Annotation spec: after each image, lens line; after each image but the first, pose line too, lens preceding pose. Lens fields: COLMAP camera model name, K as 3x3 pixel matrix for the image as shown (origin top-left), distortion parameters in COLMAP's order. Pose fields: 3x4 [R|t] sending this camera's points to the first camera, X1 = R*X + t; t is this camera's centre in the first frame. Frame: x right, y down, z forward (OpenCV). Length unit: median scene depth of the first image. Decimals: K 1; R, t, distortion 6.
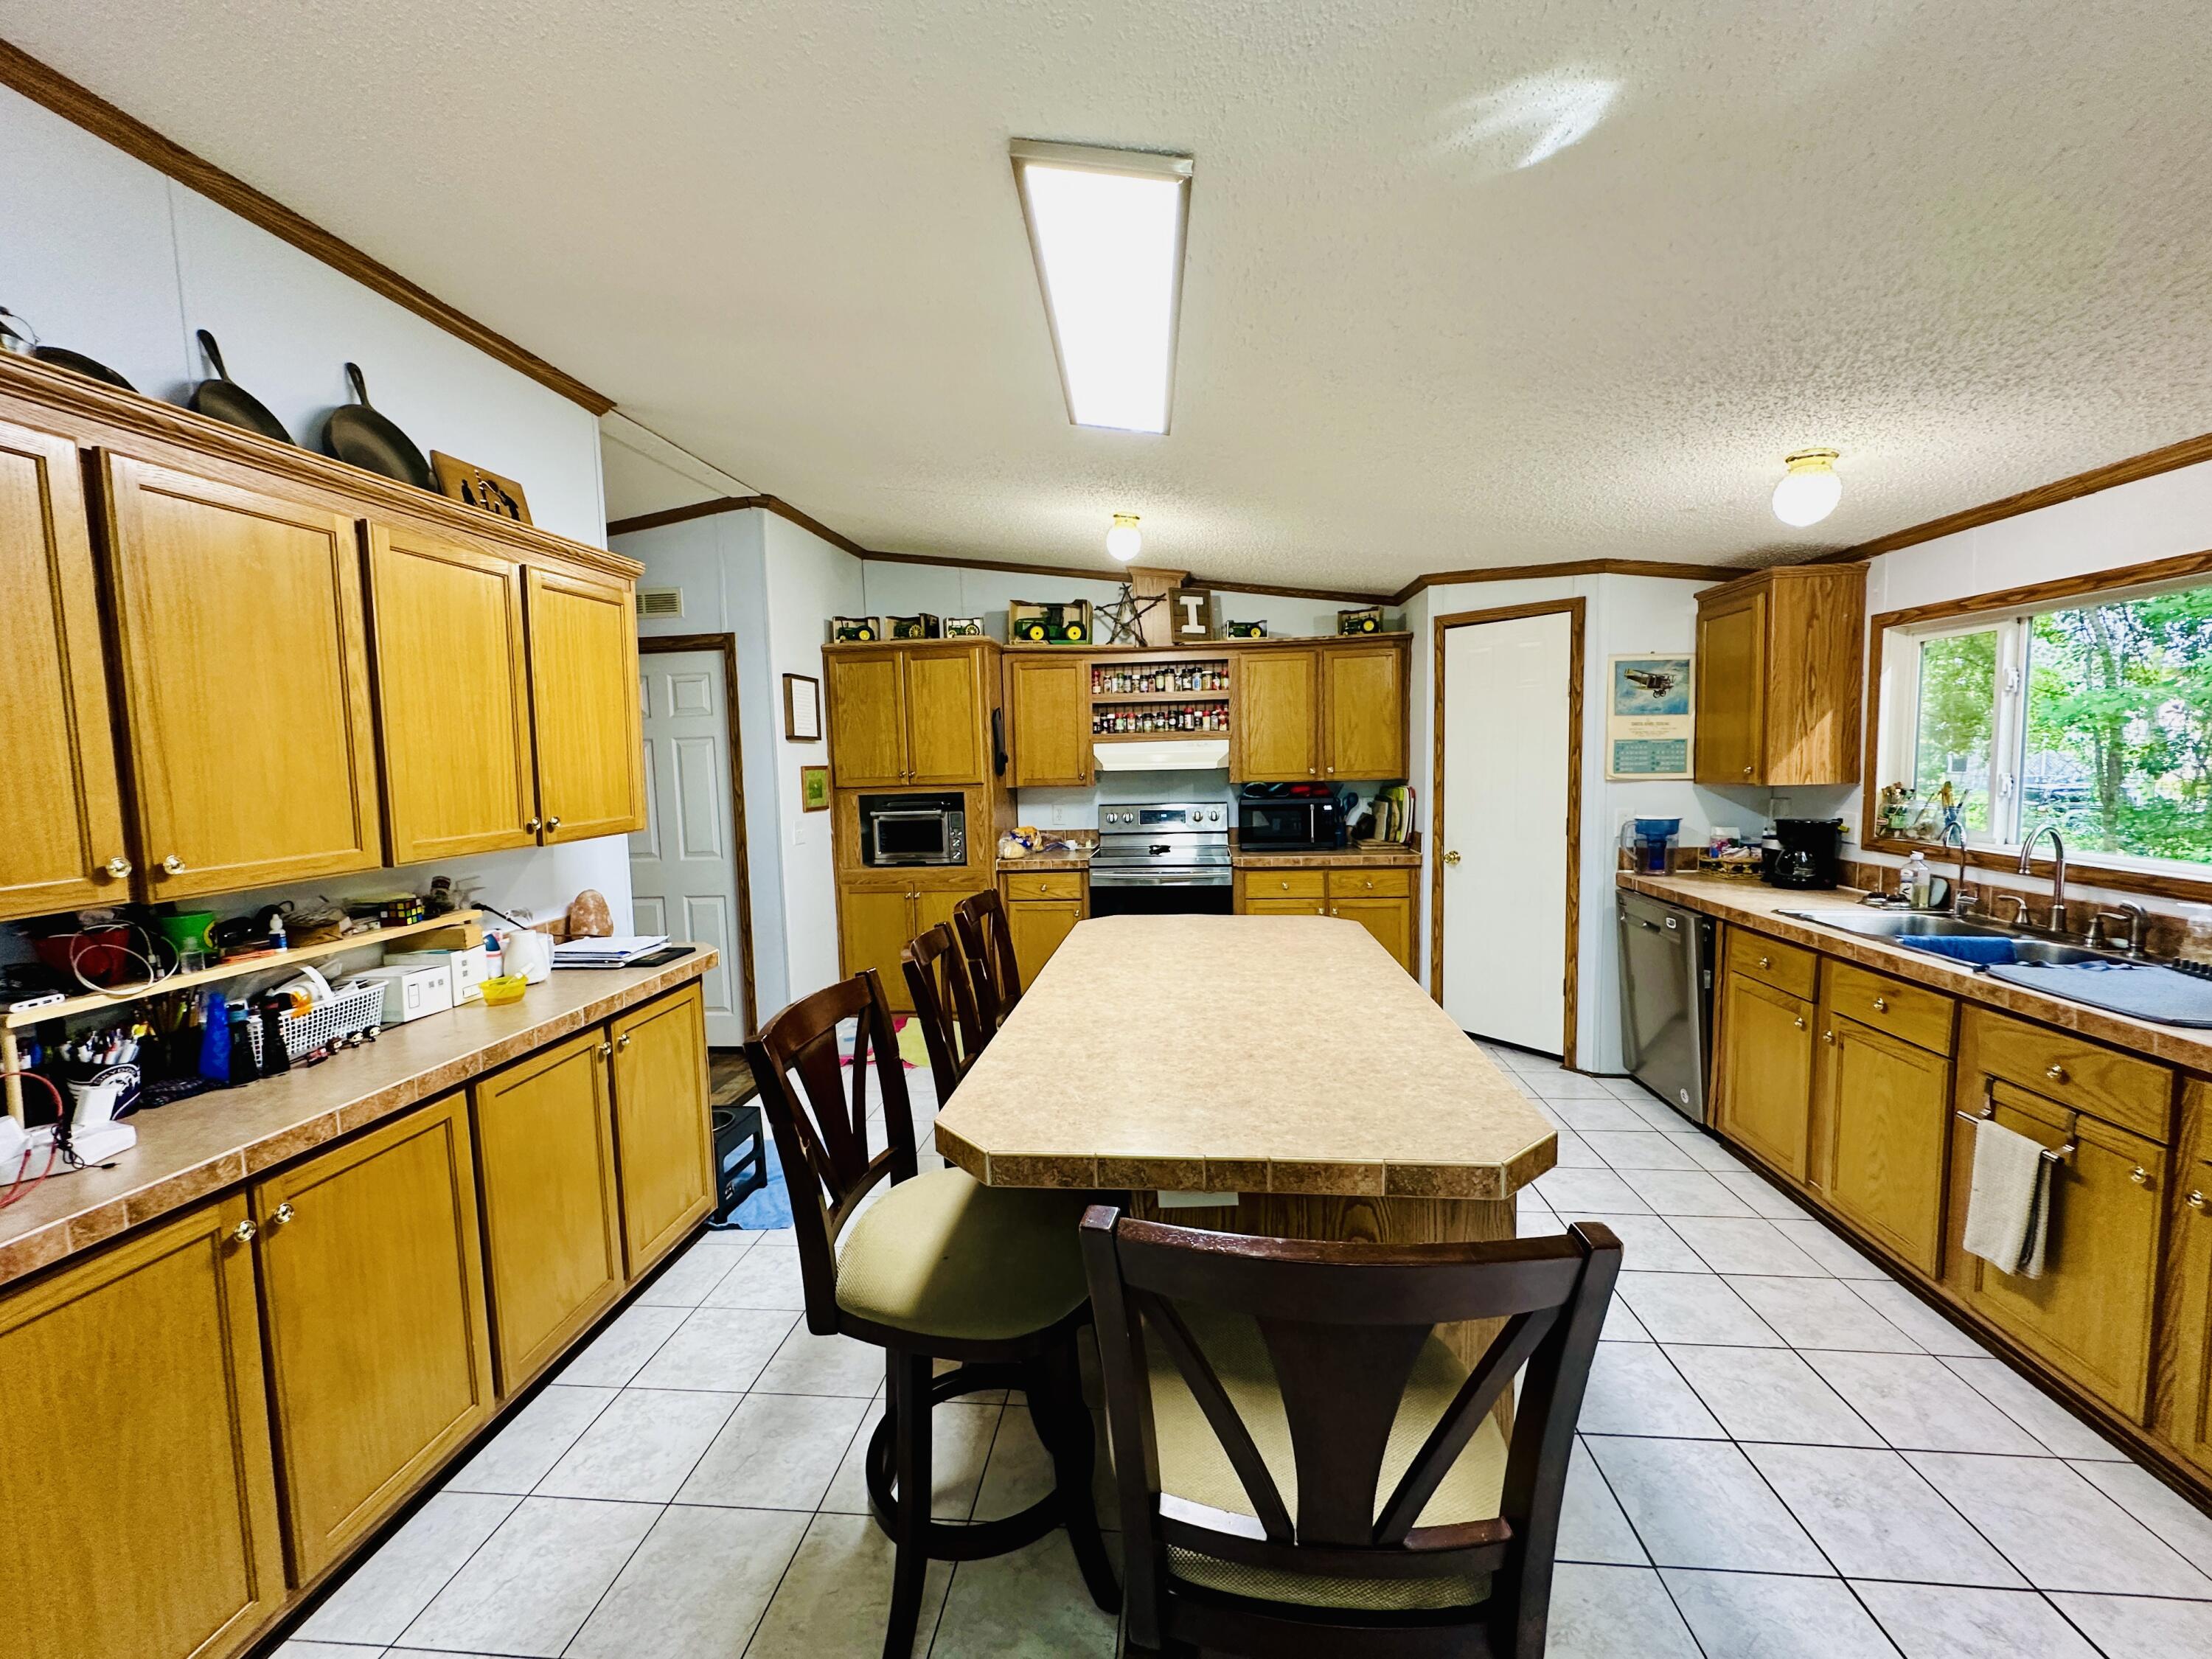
lens RADIAL K [[892.7, 0, 1105.4], [0, 892.7, 825.7], [0, 0, 1]] dist [-0.002527, 0.000062]
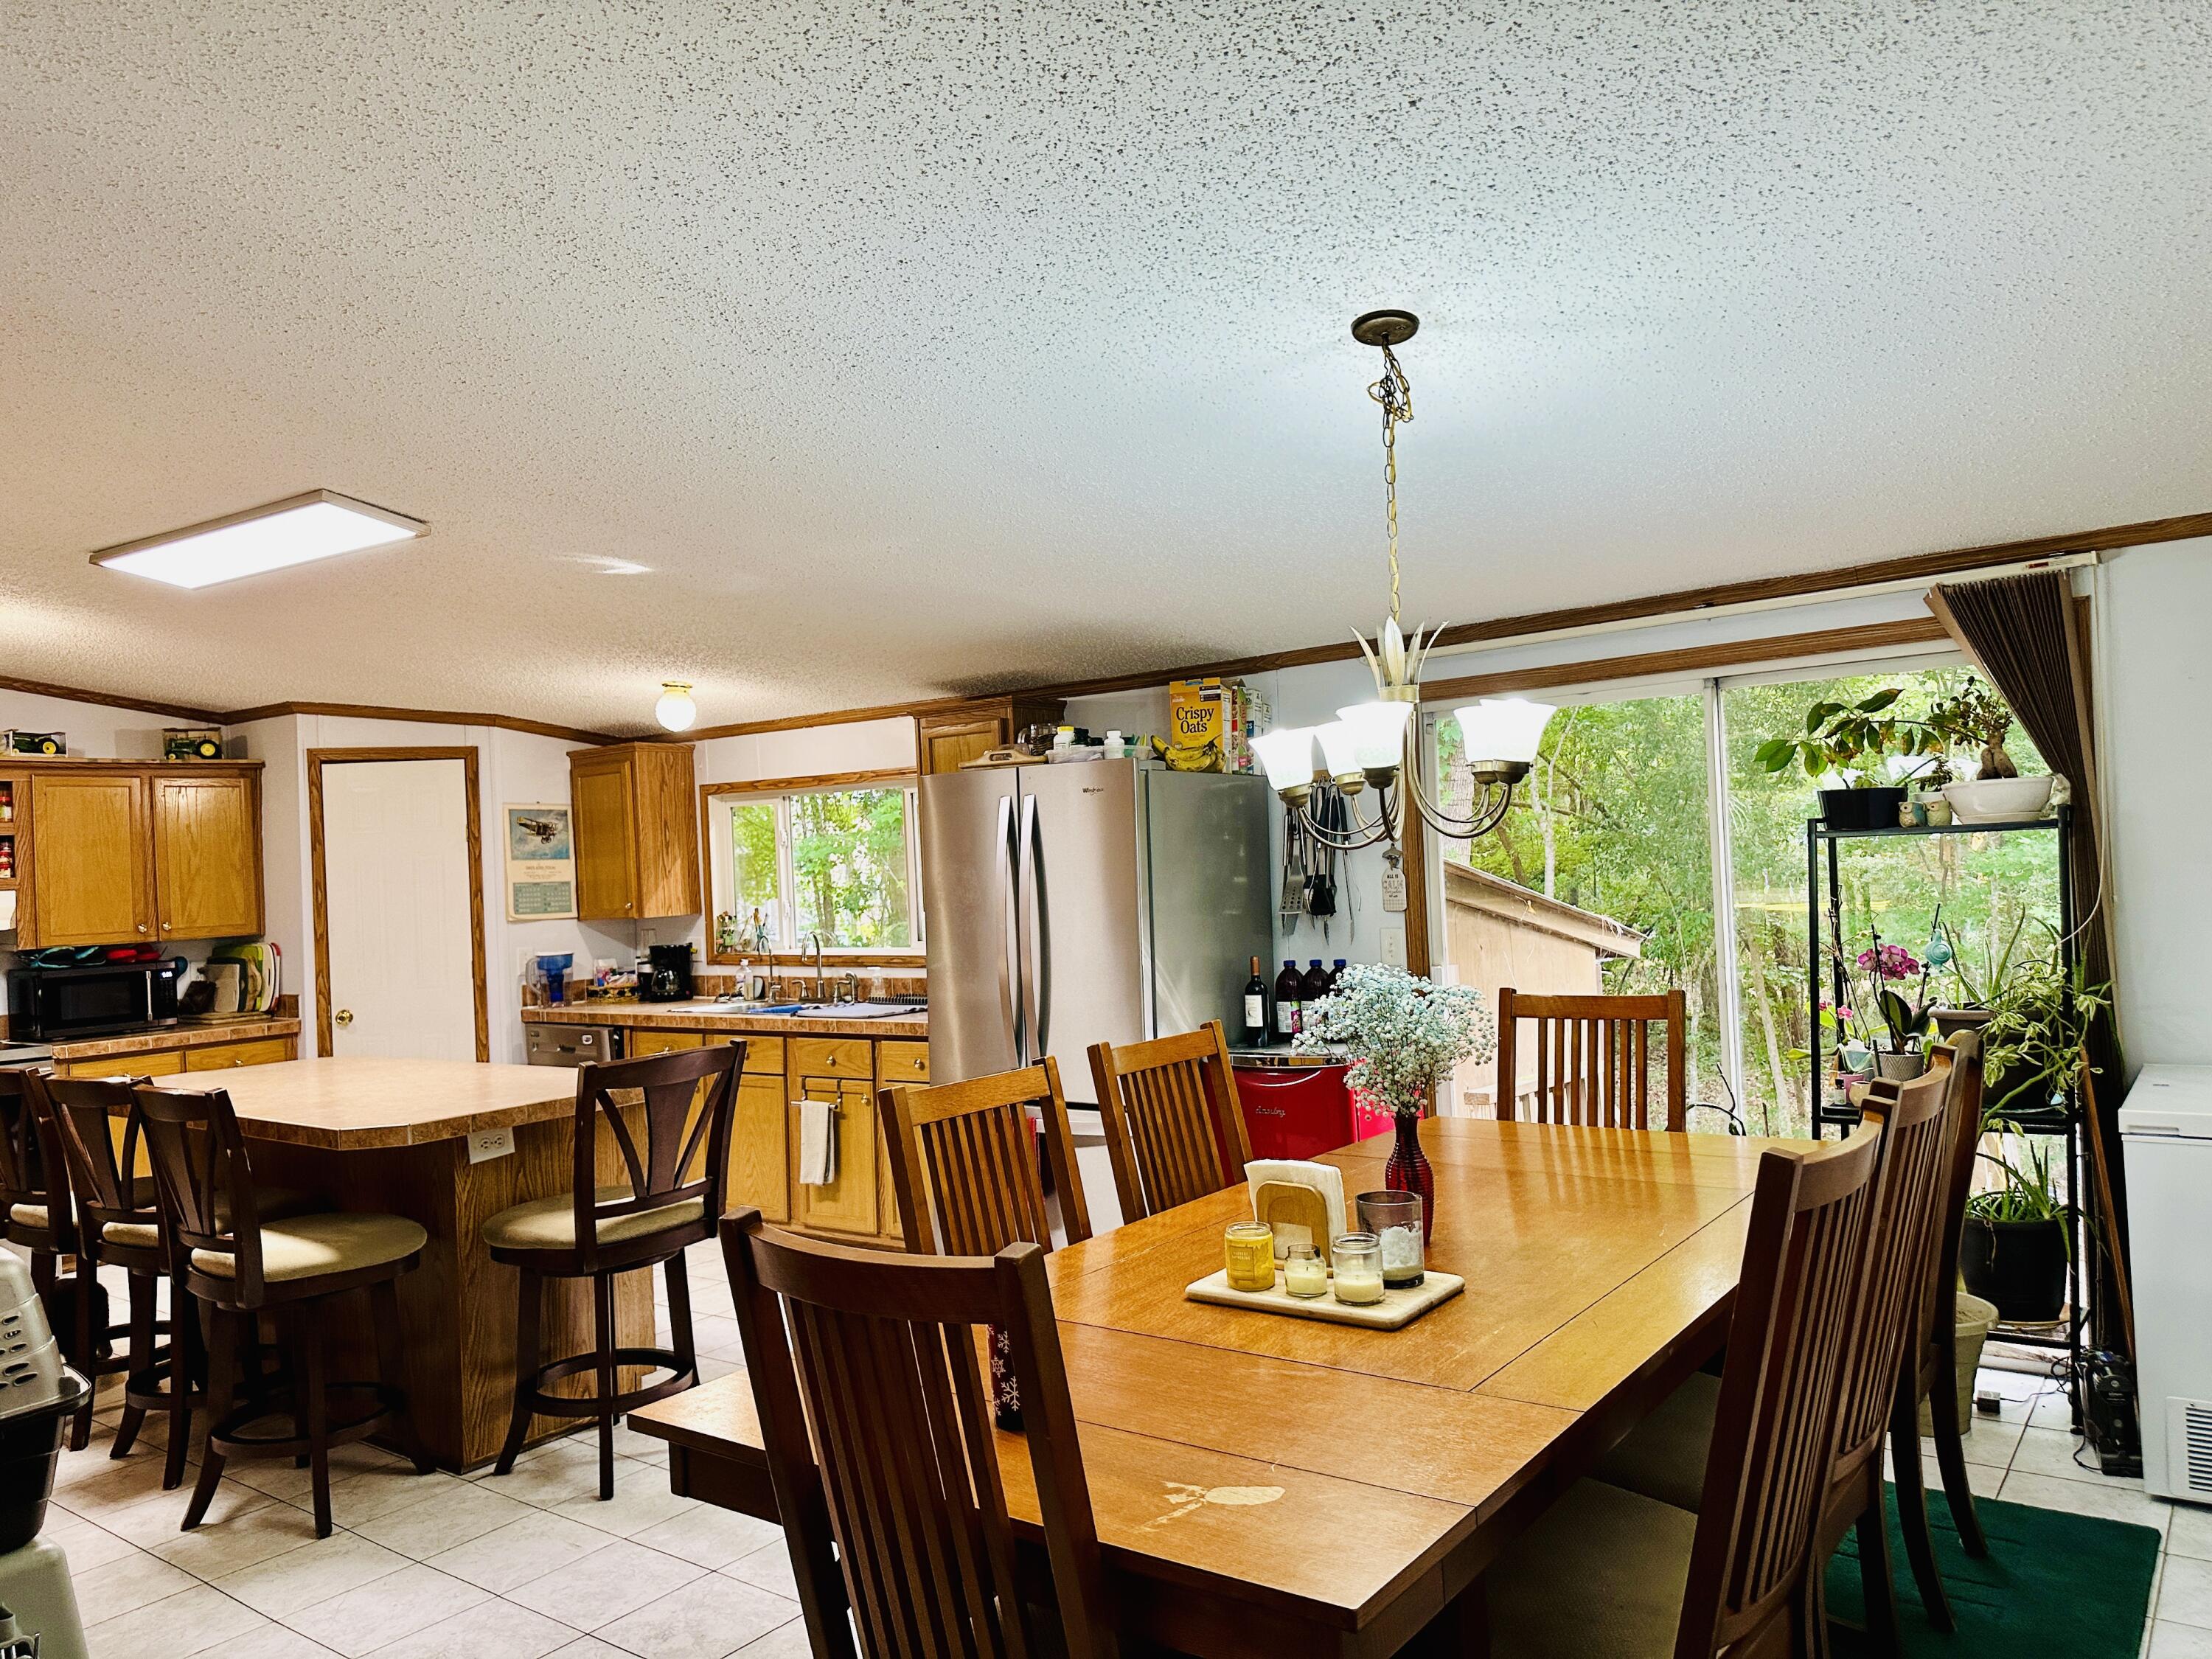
lens RADIAL K [[1568.7, 0, 1106.0], [0, 1568.7, 829.5], [0, 0, 1]] dist [0.007666, -0.000209]
pose [[0.519013, 0.019577, 0.854542, -0.734835], [0.098193, 0.991754, -0.082359, 0.070560], [-0.849108, 0.126655, 0.512810, -0.625307]]
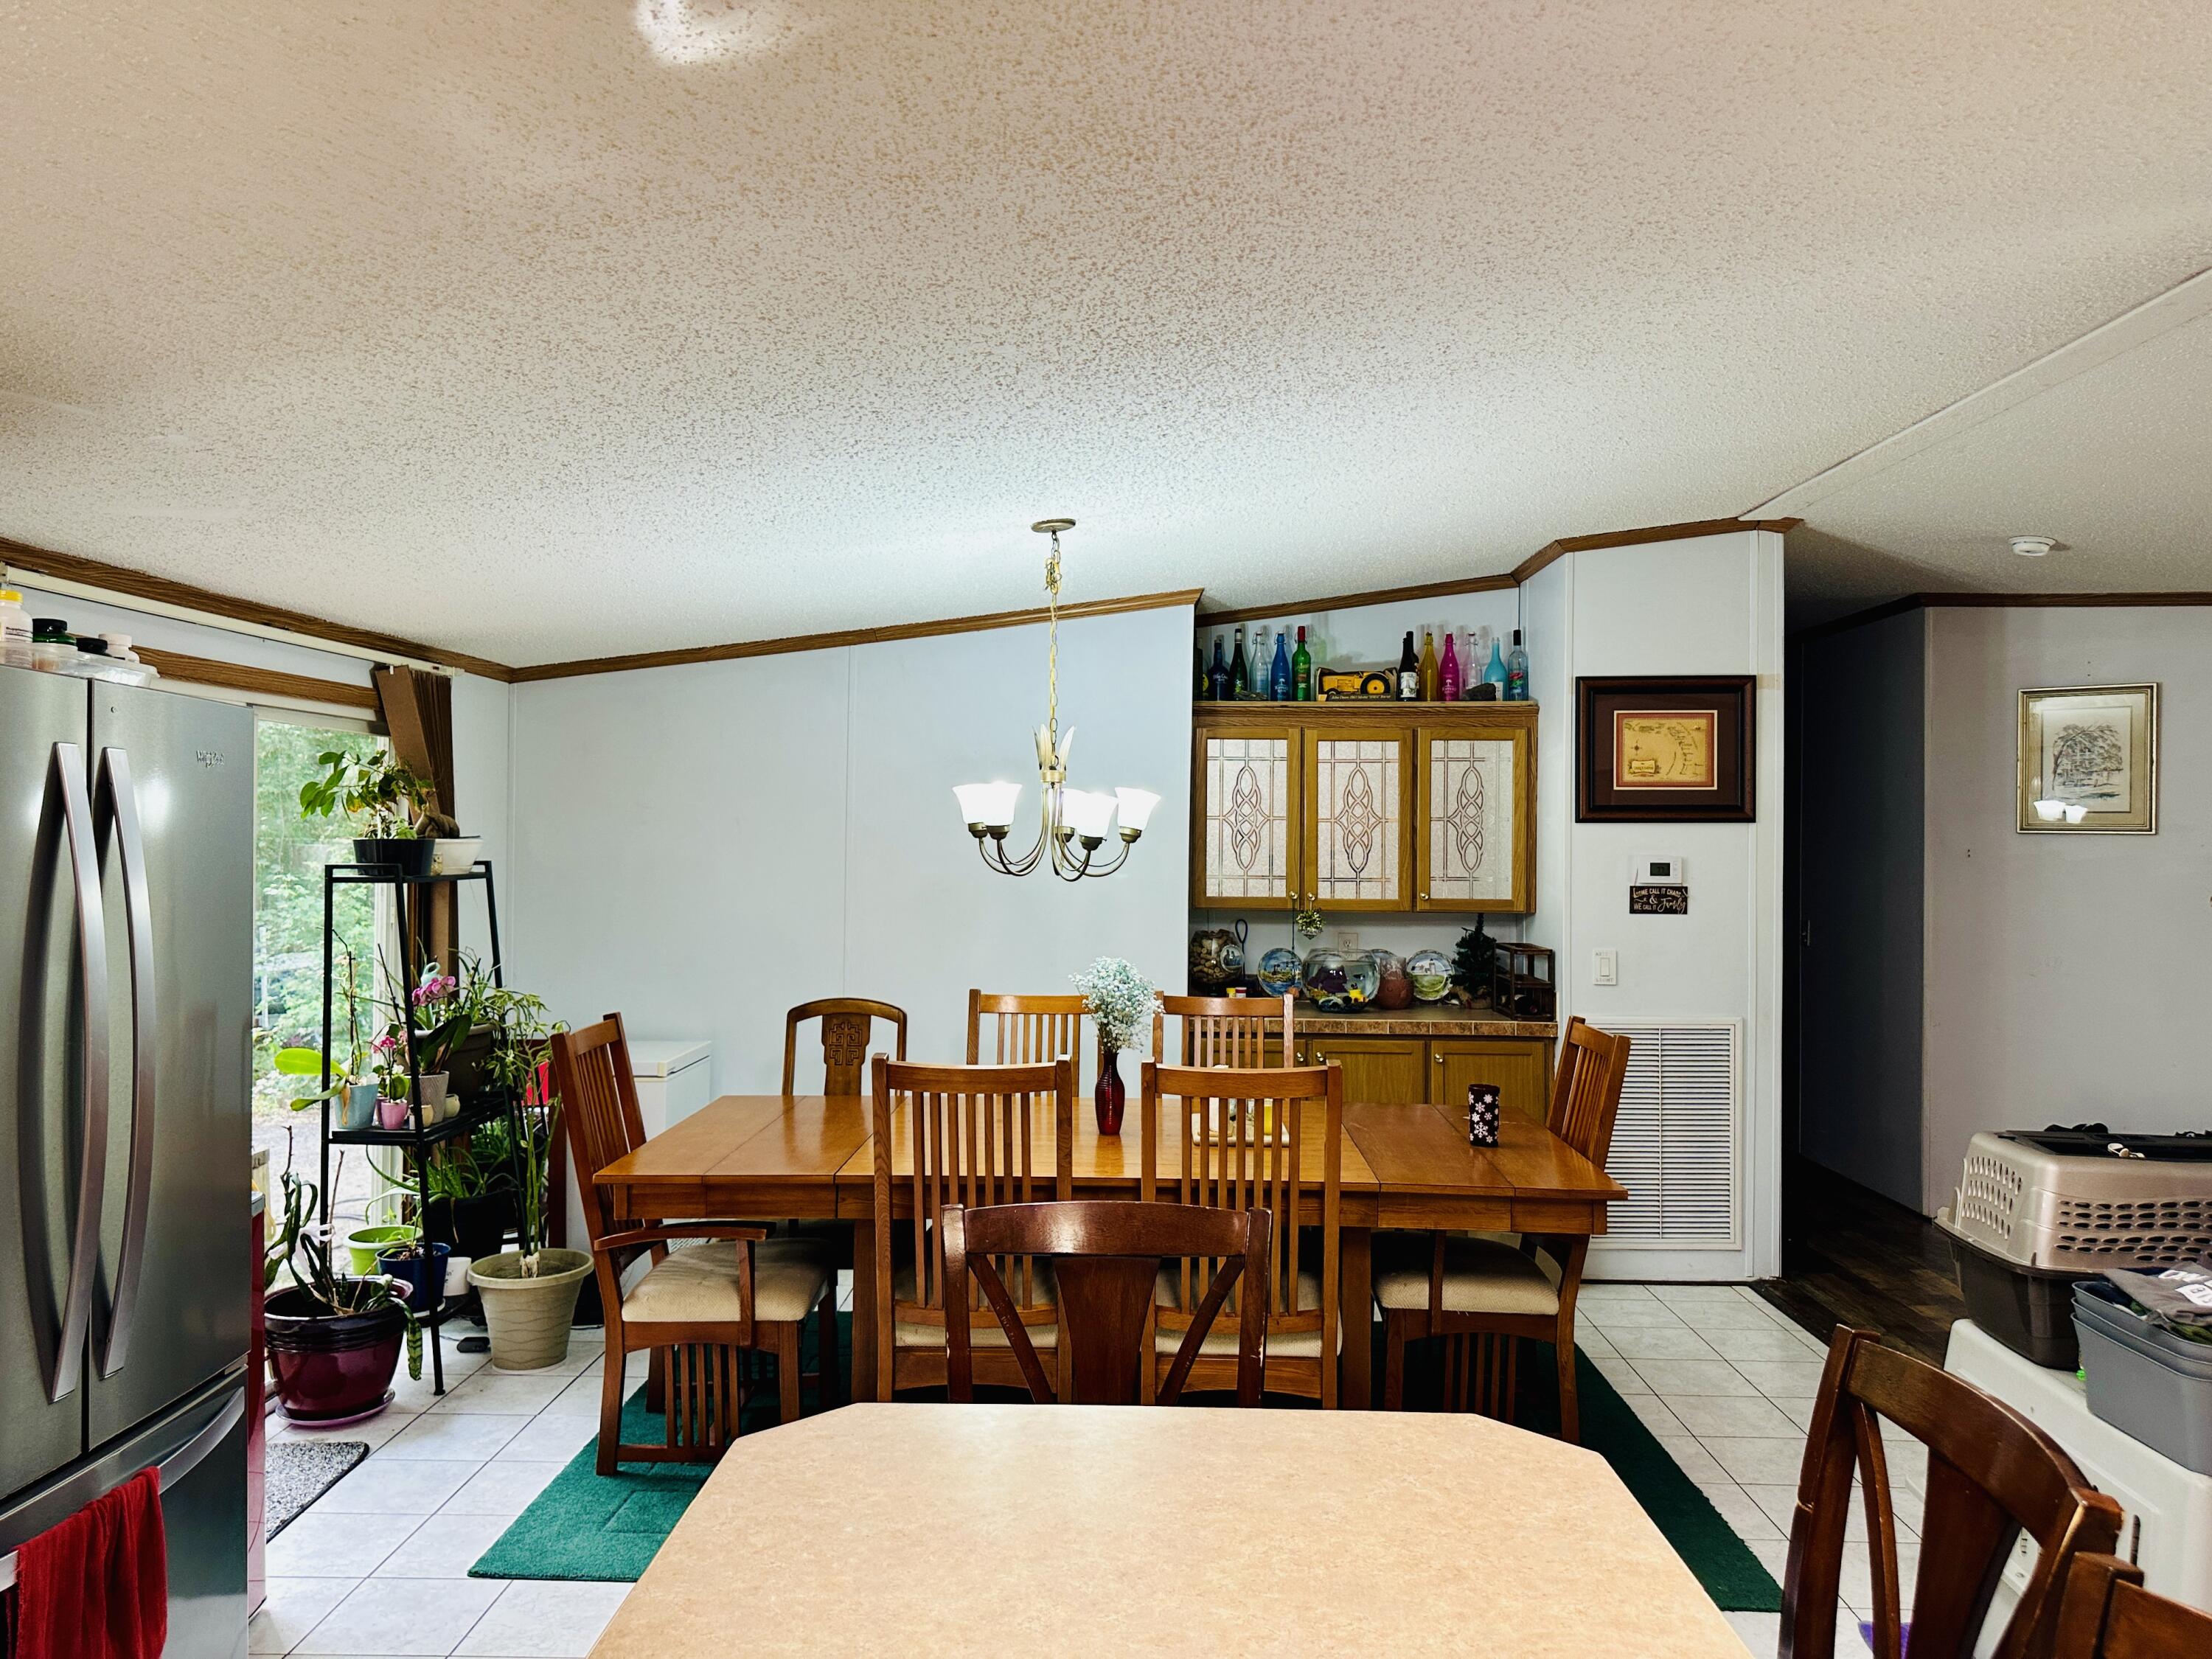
lens RADIAL K [[1568.7, 0, 1106.0], [0, 1568.7, 829.5], [0, 0, 1]] dist [0.007666, -0.000209]
pose [[-0.996694, 0.021981, -0.078222, 0.105524], [0.016421, 0.997340, 0.071020, -0.092608], [0.079575, 0.069501, -0.994403, 0.834189]]
